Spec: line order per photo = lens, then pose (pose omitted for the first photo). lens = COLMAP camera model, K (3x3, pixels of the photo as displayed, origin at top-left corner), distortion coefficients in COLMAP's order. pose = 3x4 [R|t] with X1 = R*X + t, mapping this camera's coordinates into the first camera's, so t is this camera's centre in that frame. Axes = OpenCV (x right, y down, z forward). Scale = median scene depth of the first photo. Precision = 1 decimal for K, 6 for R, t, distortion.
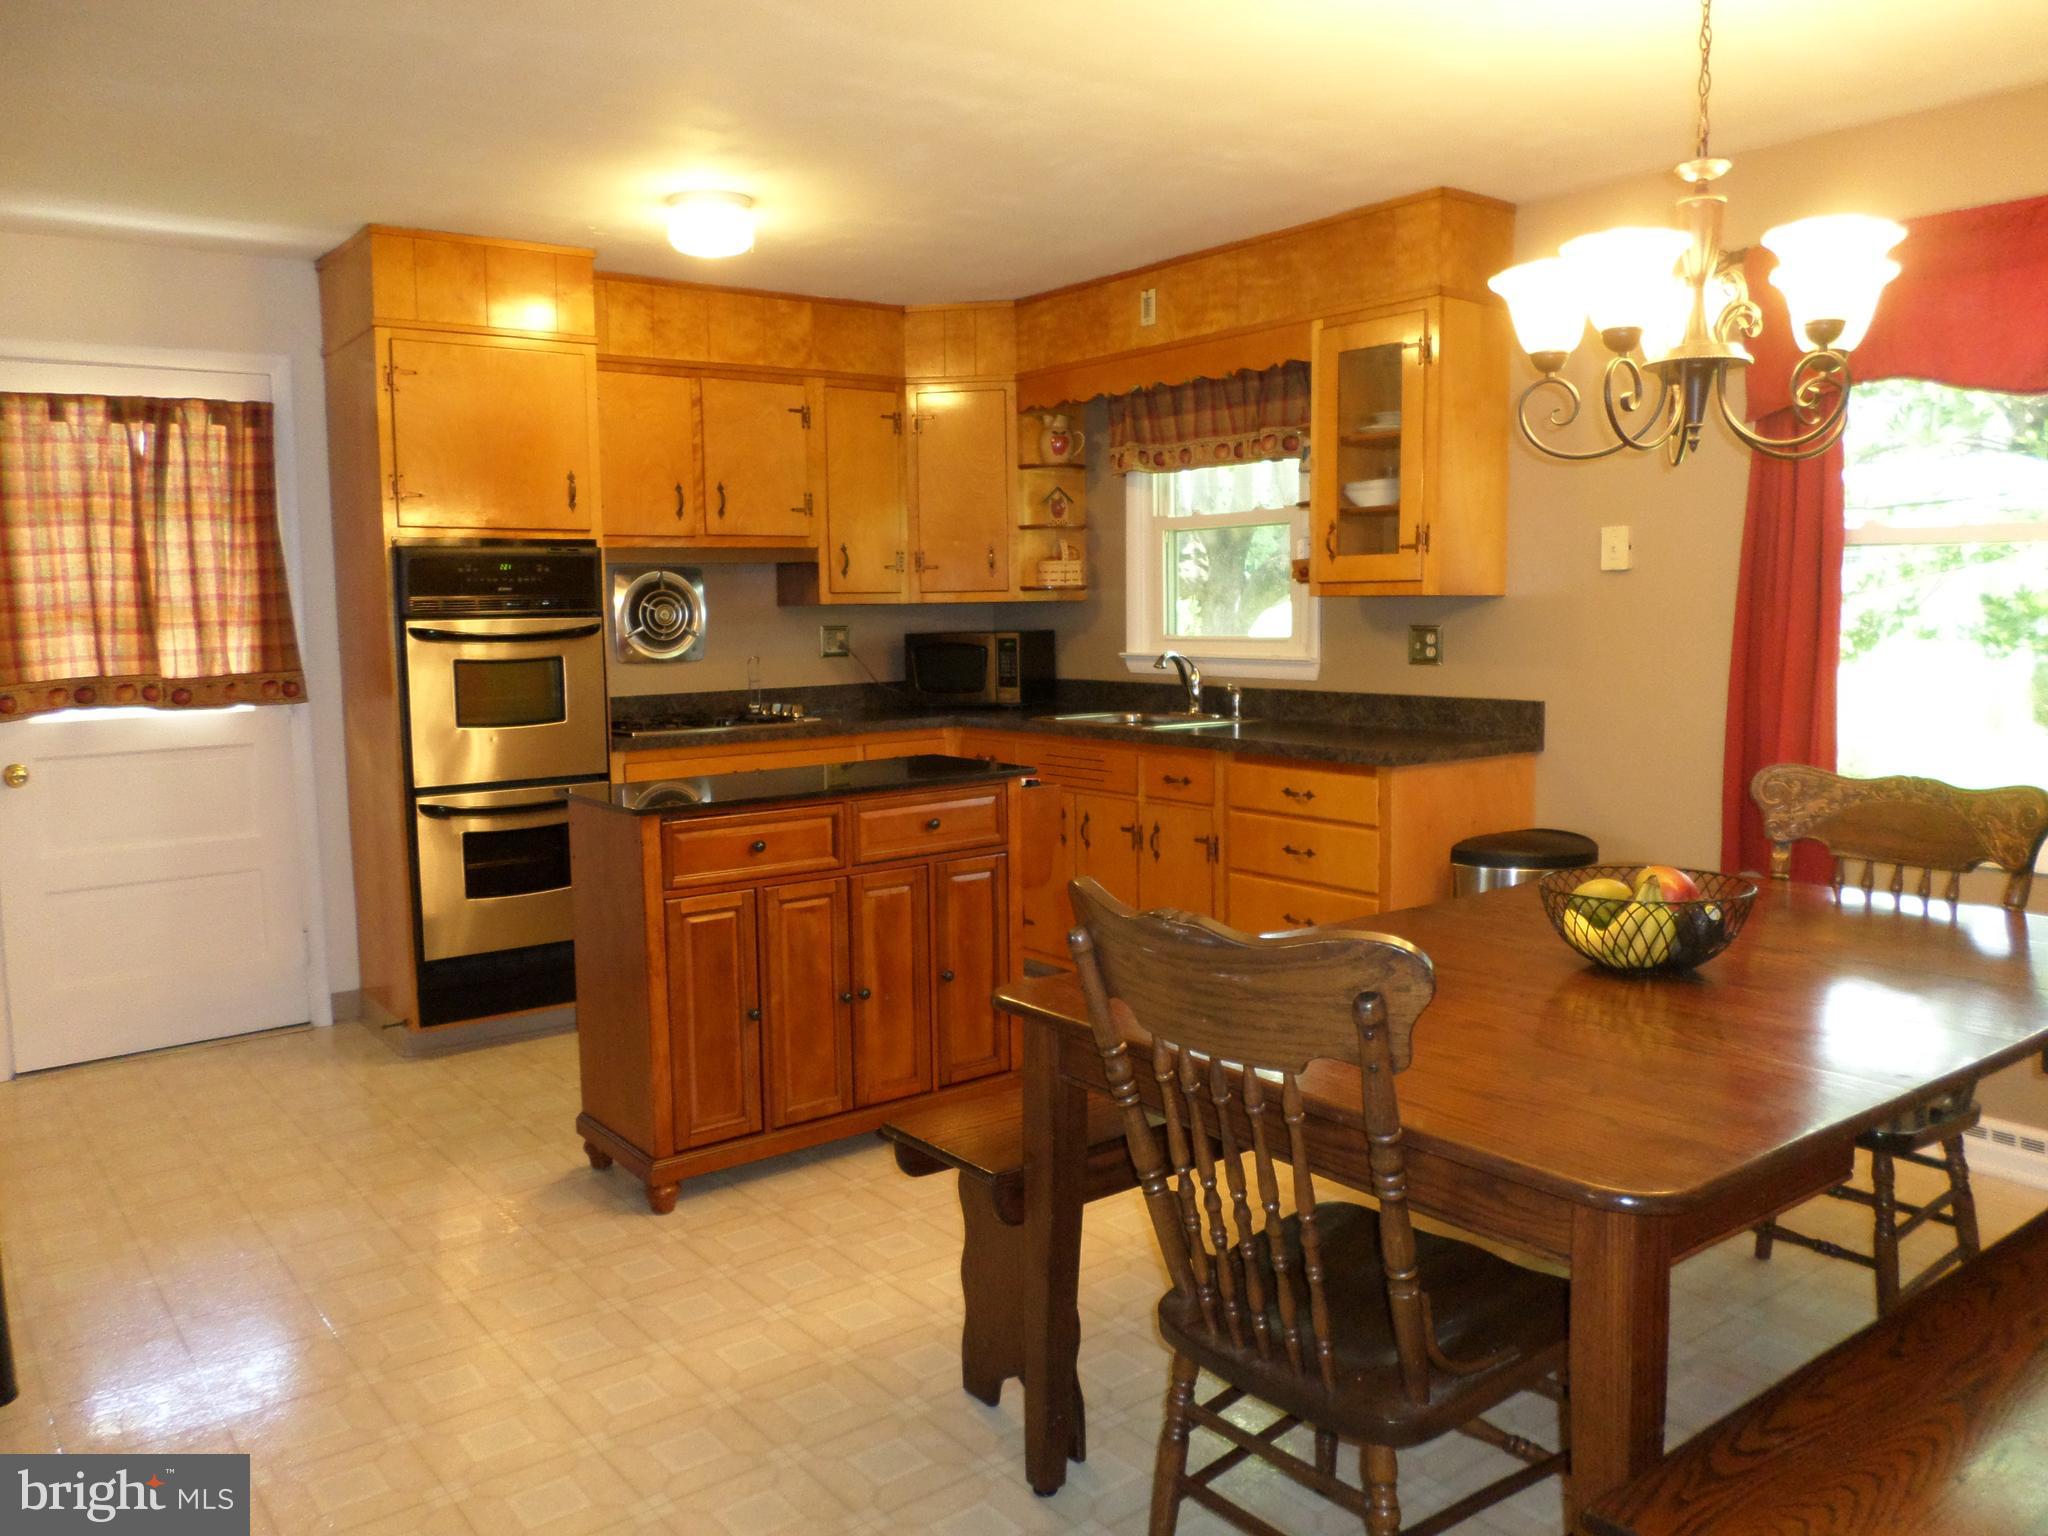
lens RADIAL K [[1566.4, 0, 1023.9], [0, 1566.4, 759.7], [0, 0, 1]] dist [0.000553, 0.004358]
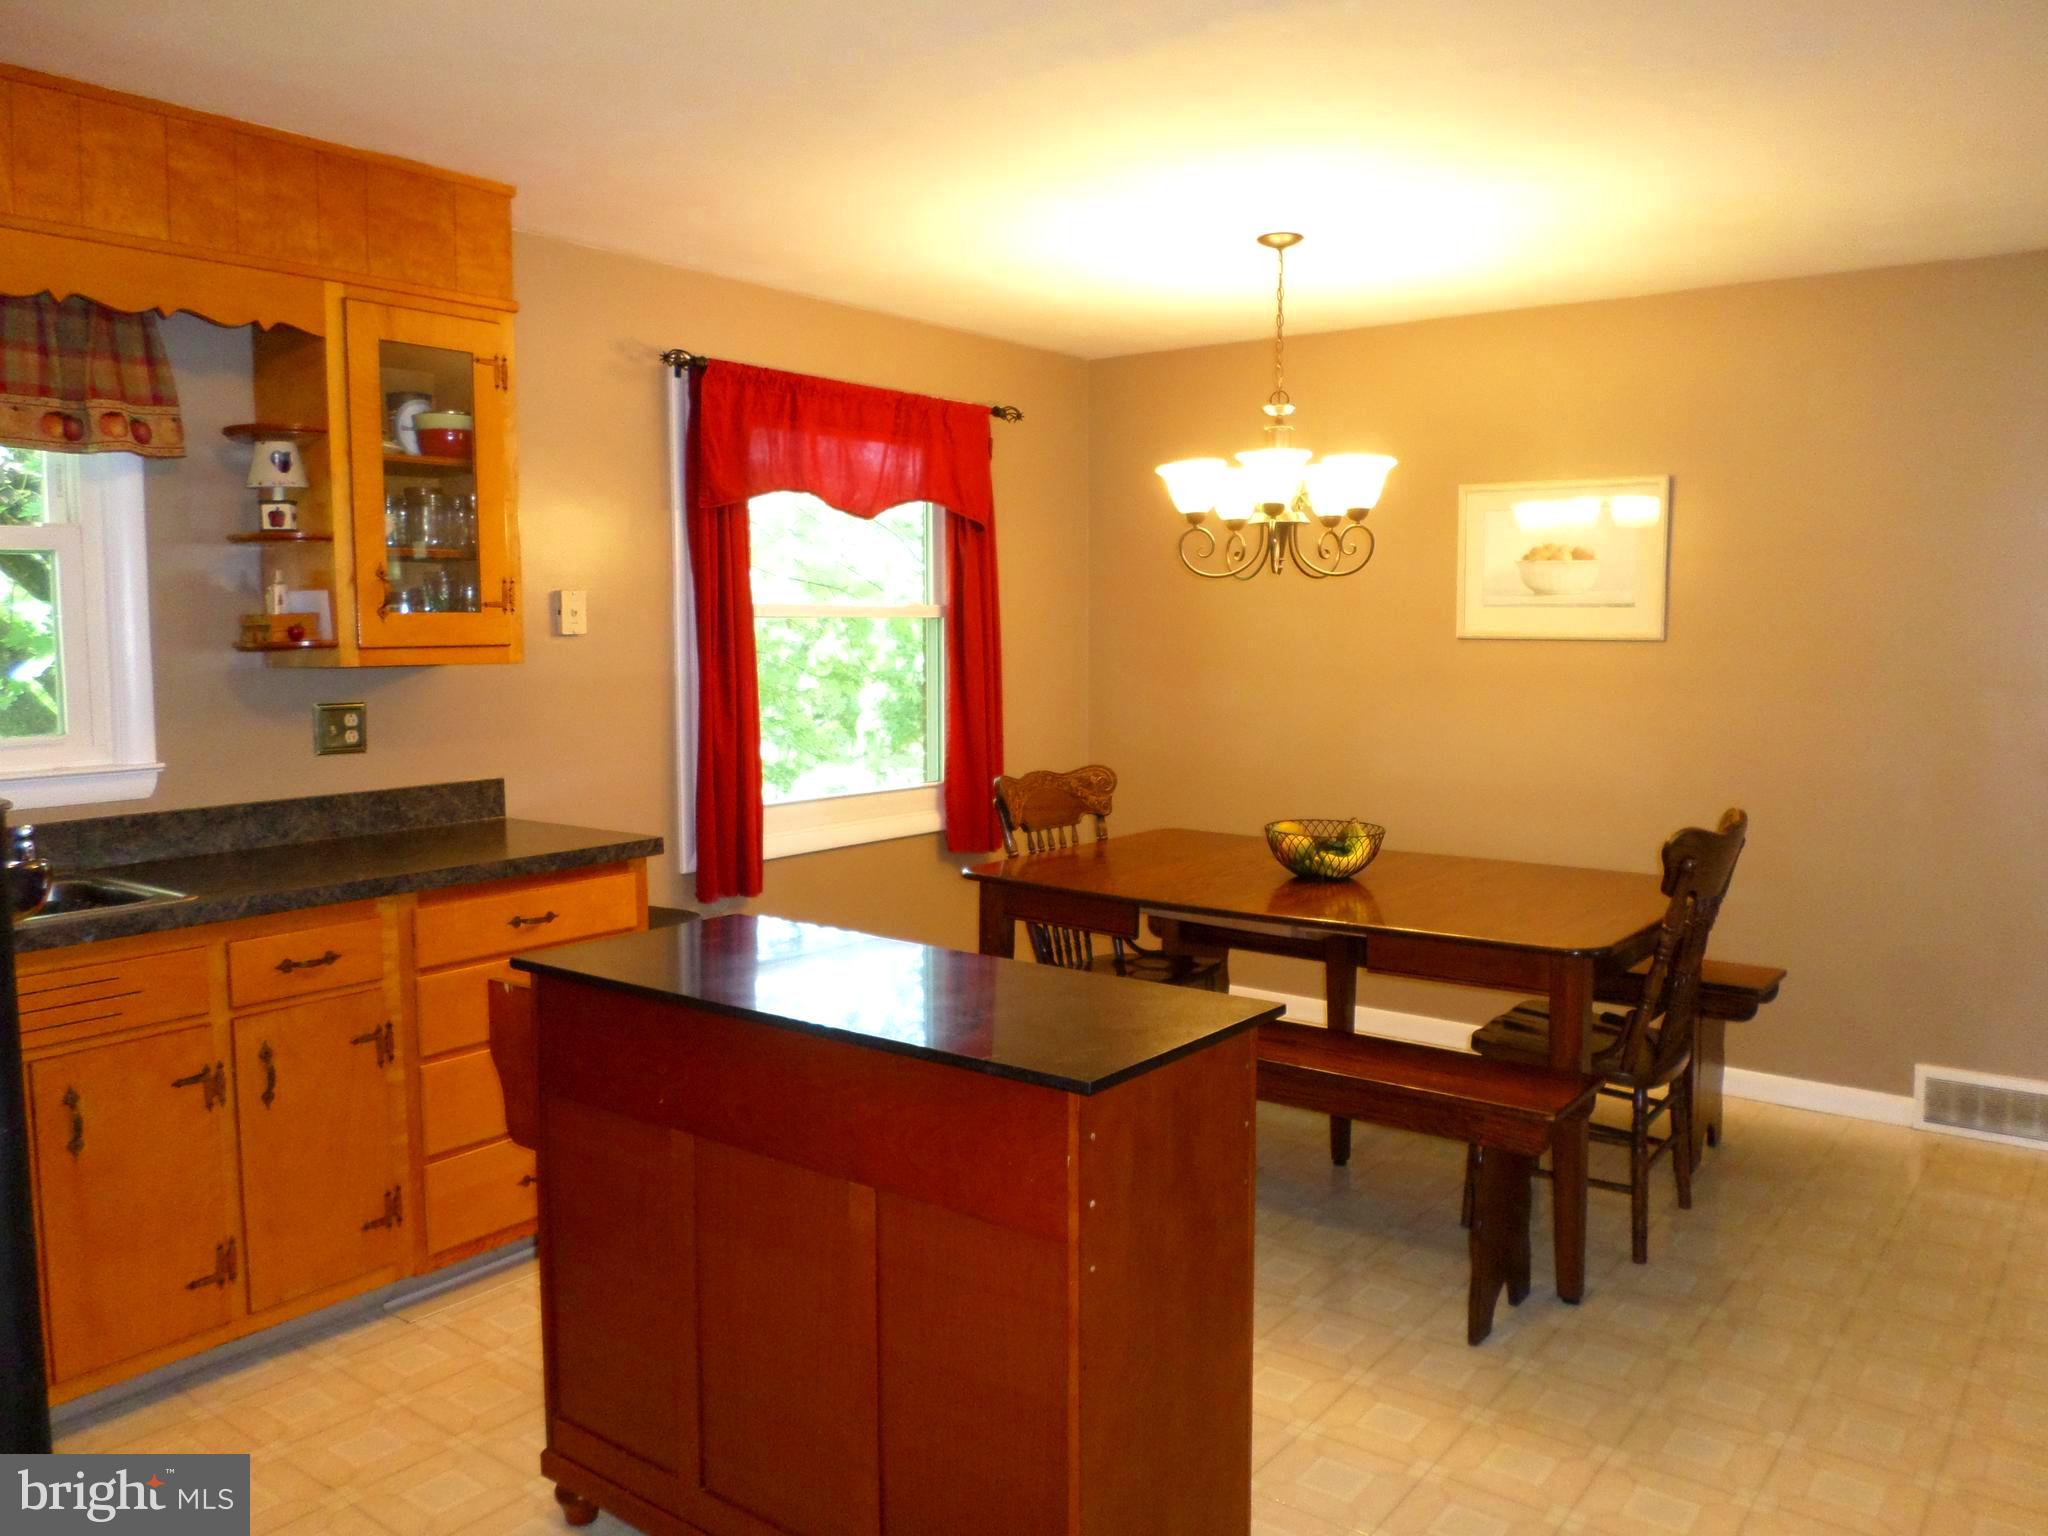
lens RADIAL K [[1566.4, 0, 1024.9], [0, 1566.4, 775.9], [0, 0, 1]] dist [0.000553, 0.004358]
pose [[-0.260256, -0.080825, 0.962151, -0.584954], [0.106445, 0.988014, 0.111790, -0.101729], [-0.959654, 0.131510, -0.248533, 0.881851]]
